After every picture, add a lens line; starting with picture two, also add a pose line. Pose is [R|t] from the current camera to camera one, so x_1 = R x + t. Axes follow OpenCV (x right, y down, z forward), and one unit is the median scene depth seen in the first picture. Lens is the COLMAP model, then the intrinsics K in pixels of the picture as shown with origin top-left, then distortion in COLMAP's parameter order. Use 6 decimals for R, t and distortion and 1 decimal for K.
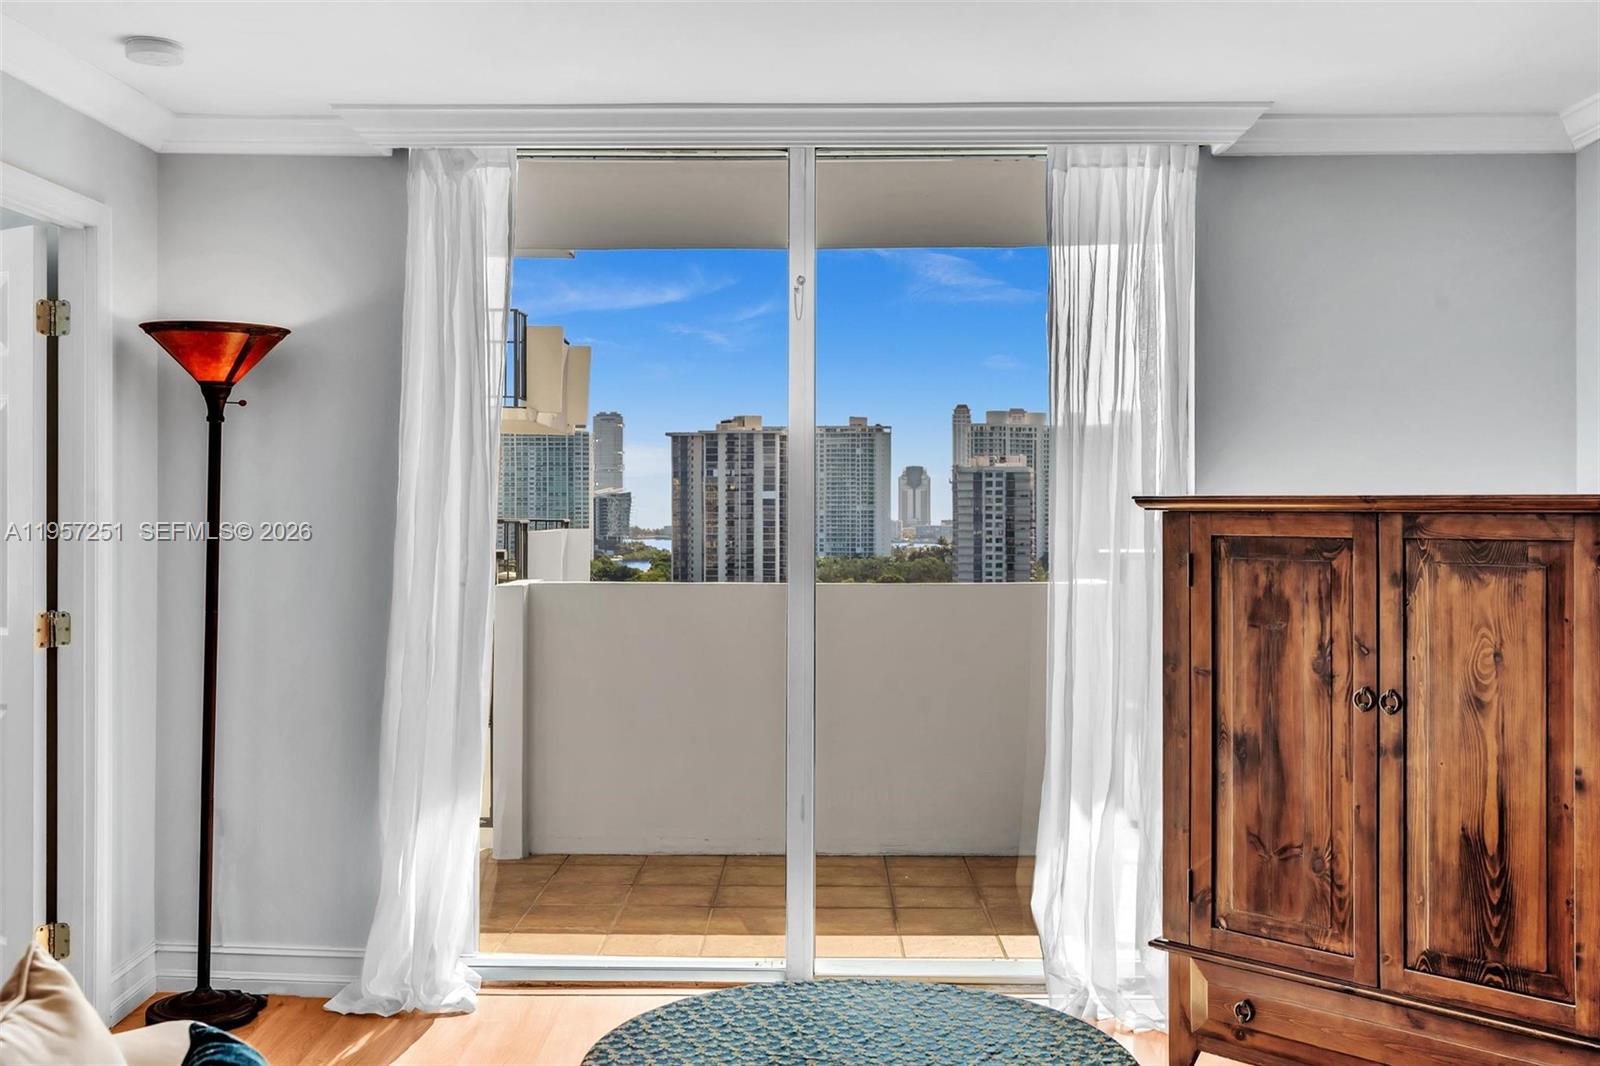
lens RADIAL K [[1520.2, 0, 797.9], [0, 1520.2, 500.5], [0, 0, 1]] dist [0.004389, 0.005659]
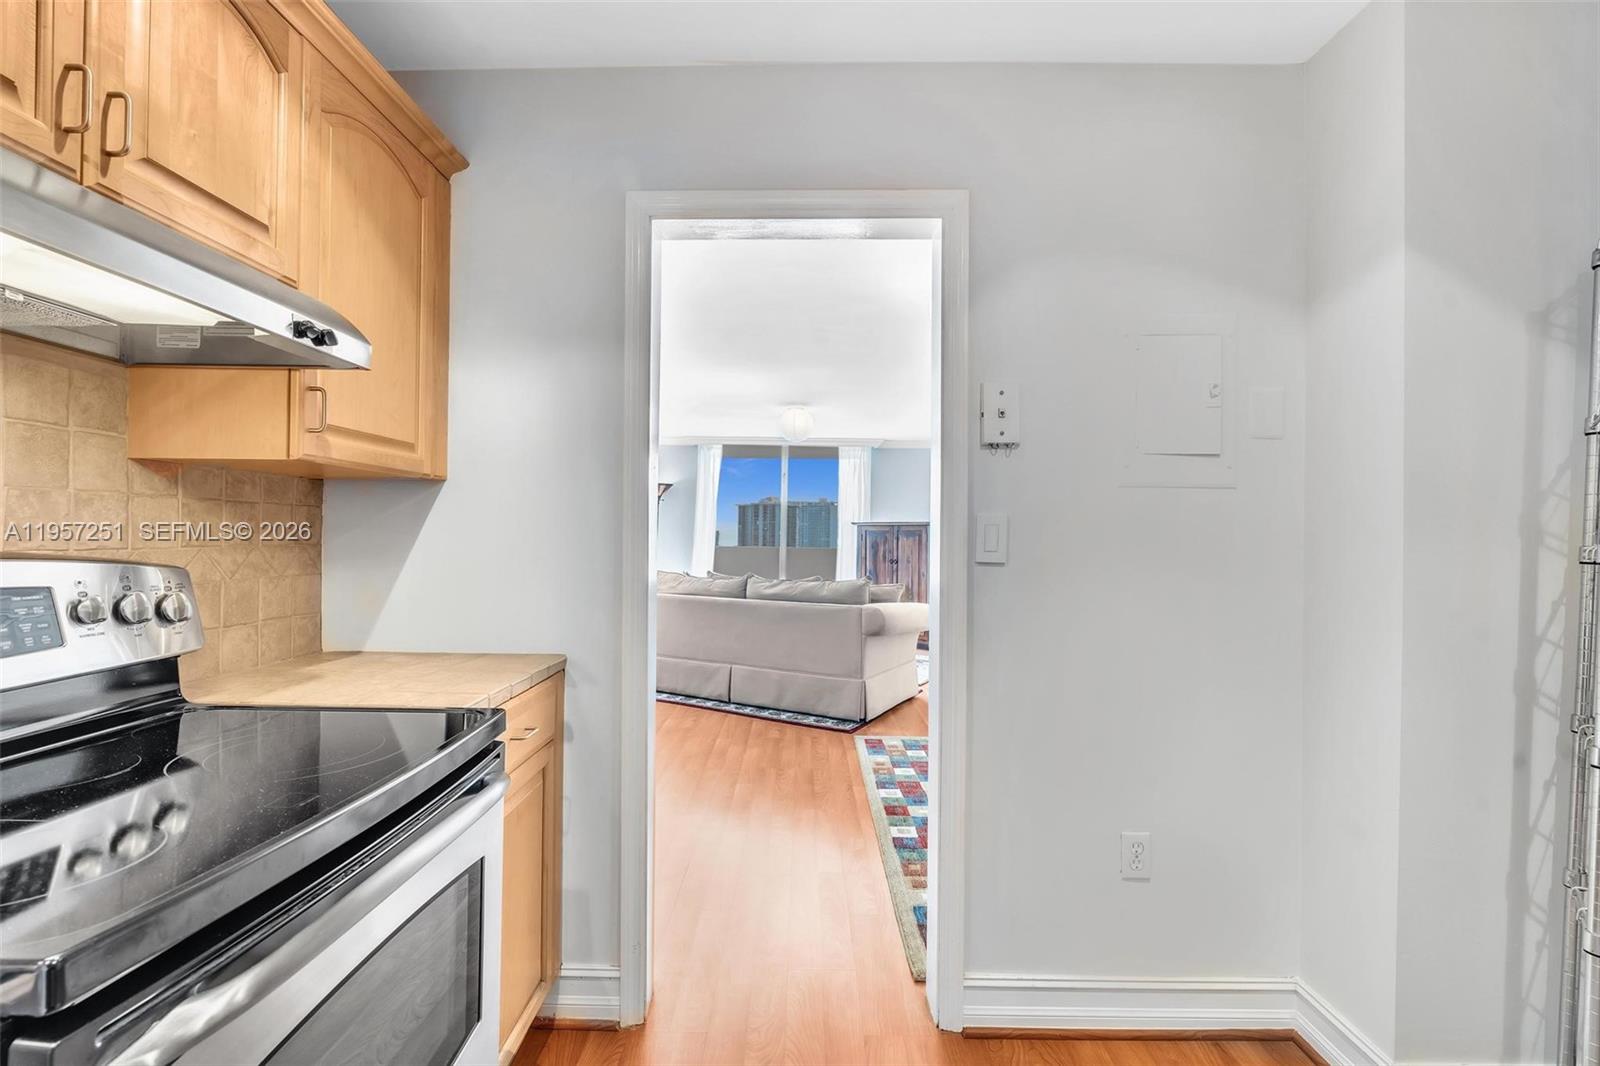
lens RADIAL K [[718.9, 0, 791.4], [0, 718.9, 534.0], [0, 0, 1]] dist [0.000400, 0.000848]
pose [[0.999879, 0.014141, -0.006408, 0.042084], [-0.014164, 0.999893, -0.003646, 0.042987], [0.006356, 0.003737, 0.999973, -1.234323]]
